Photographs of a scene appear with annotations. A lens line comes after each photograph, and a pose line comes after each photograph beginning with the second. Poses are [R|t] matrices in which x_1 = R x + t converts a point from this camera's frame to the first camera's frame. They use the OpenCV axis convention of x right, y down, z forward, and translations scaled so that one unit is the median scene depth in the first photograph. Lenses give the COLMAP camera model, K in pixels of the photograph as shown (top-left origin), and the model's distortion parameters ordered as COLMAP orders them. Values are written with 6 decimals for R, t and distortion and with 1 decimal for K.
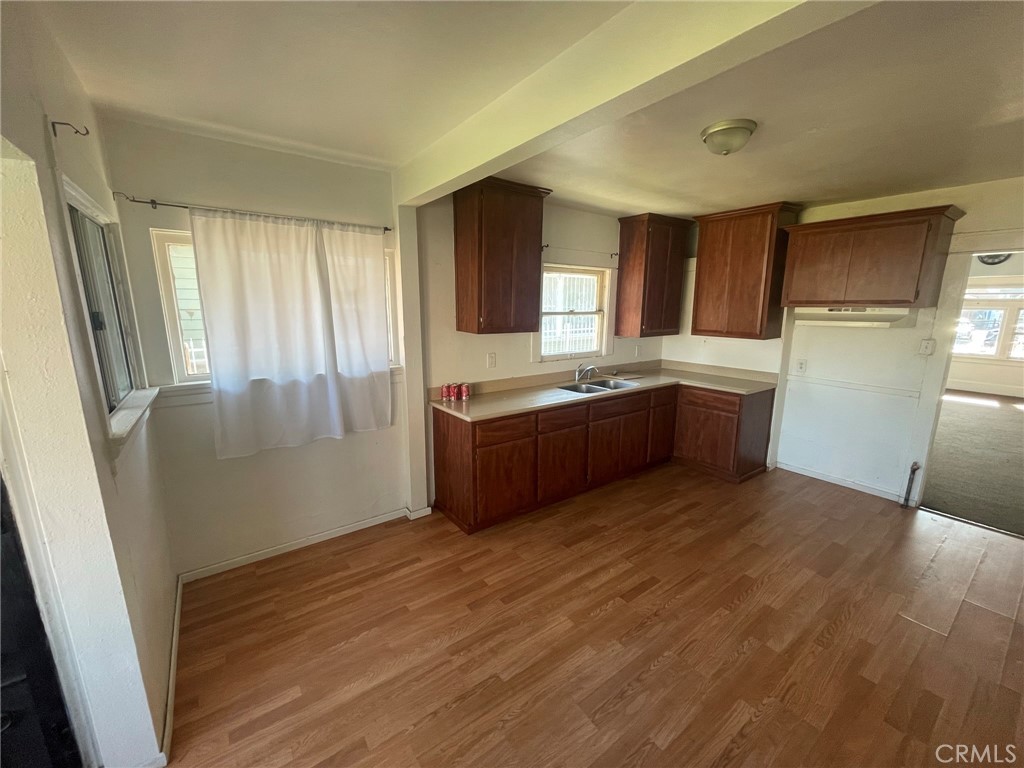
lens RADIAL K [[411.3, 0, 512.9], [0, 411.3, 383.9], [0, 0, 1]] dist [0.003204, -0.001613]
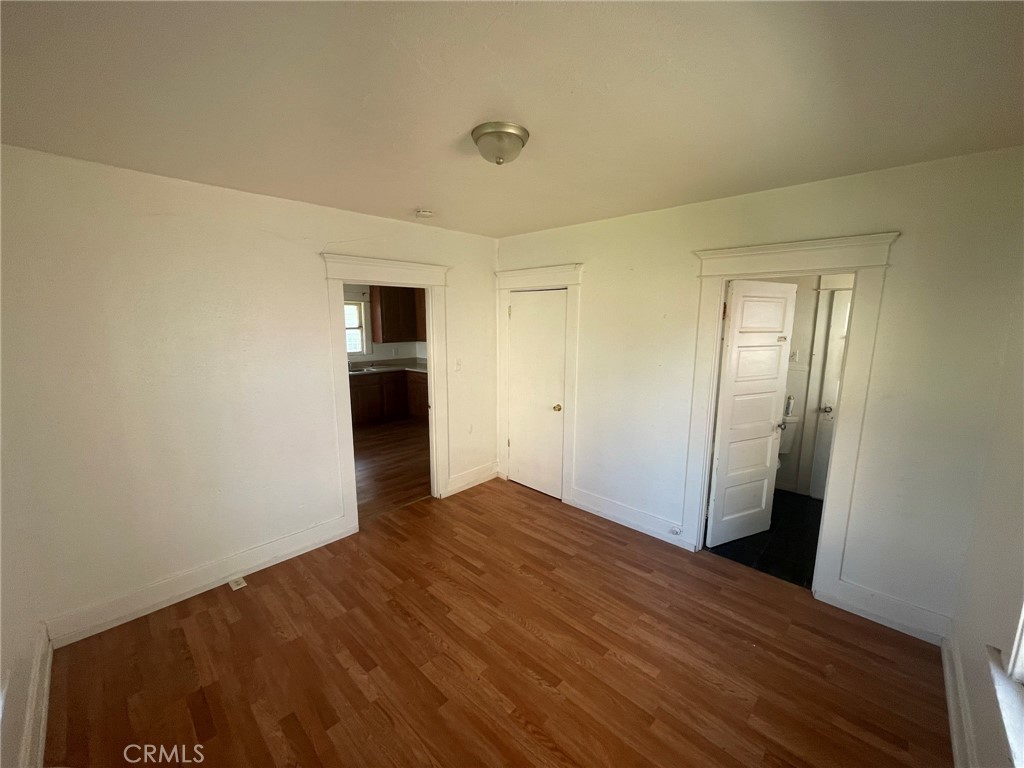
lens RADIAL K [[411.3, 0, 517.6], [0, 411.3, 386.7], [0, 0, 1]] dist [0.003204, -0.001613]
pose [[0.985107, -0.023561, 0.170322, 0.762237], [0.027180, 0.999451, -0.018951, 0.151048], [-0.169782, 0.023298, 0.985206, -1.003324]]
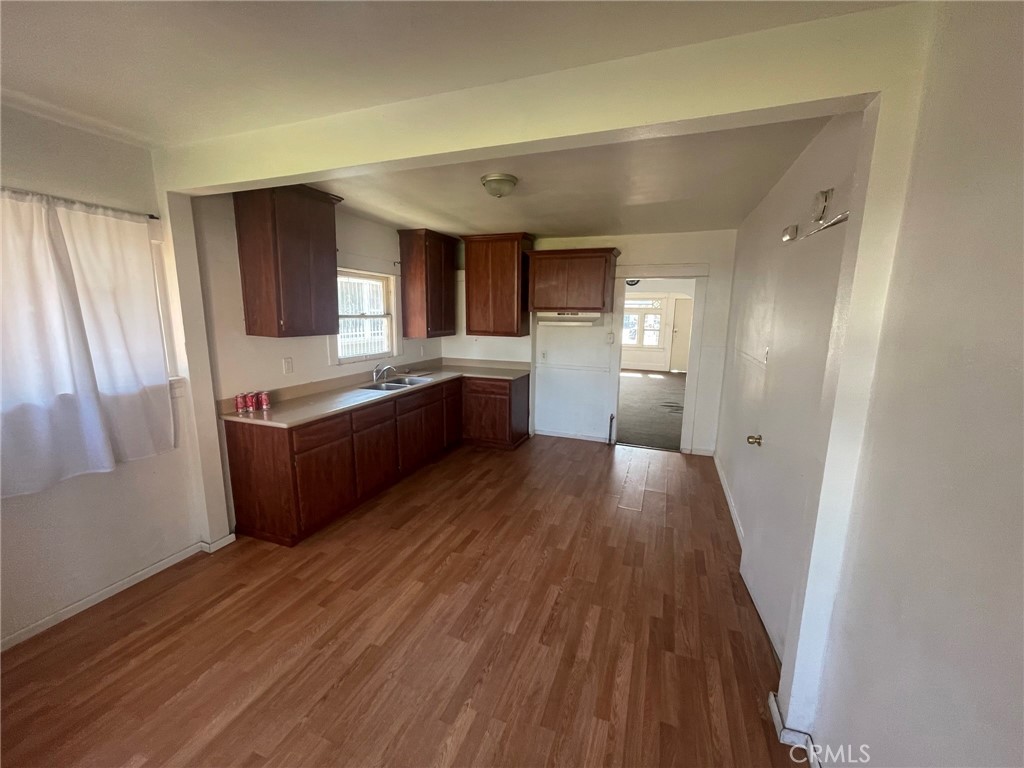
lens RADIAL K [[411.3, 0, 508.6], [0, 411.3, 384.6], [0, 0, 1]] dist [0.003204, -0.001613]
pose [[0.839547, -0.089075, 0.535936, -0.160592], [0.094716, 0.995358, 0.017060, 0.021423], [-0.534968, 0.036440, 0.844086, -0.089096]]
